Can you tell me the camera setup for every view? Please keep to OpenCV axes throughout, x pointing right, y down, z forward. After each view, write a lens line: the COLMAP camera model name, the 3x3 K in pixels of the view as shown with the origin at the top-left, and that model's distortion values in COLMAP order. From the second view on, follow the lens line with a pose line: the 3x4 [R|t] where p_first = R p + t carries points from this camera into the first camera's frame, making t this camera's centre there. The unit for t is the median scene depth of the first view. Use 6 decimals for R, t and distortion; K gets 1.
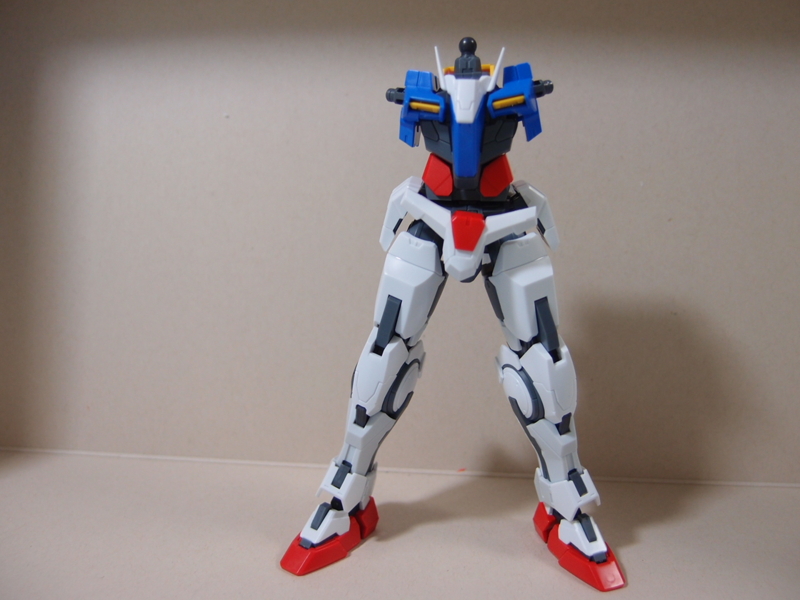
lens RADIAL K [[895.5, 0, 400.0], [0, 895.5, 300.0], [0, 0, 1]] dist [-0.110907, -0.029598]
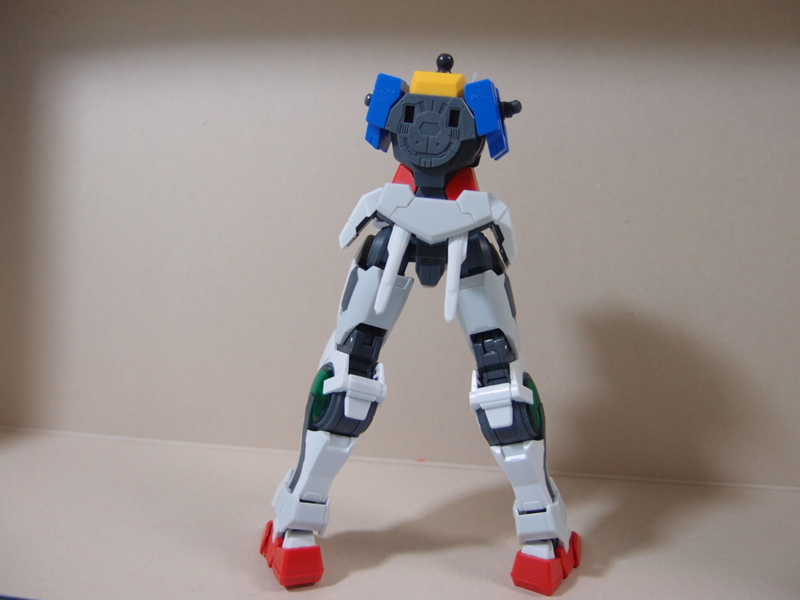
lens RADIAL K [[895.5, 0, 400.0], [0, 895.5, 300.0], [0, 0, 1]] dist [-0.110907, -0.029598]
pose [[0.995518, 0.014004, -0.093534, 0.140881], [-0.013565, 0.999894, 0.005326, -0.002281], [0.093599, -0.004033, 0.995602, -0.041866]]
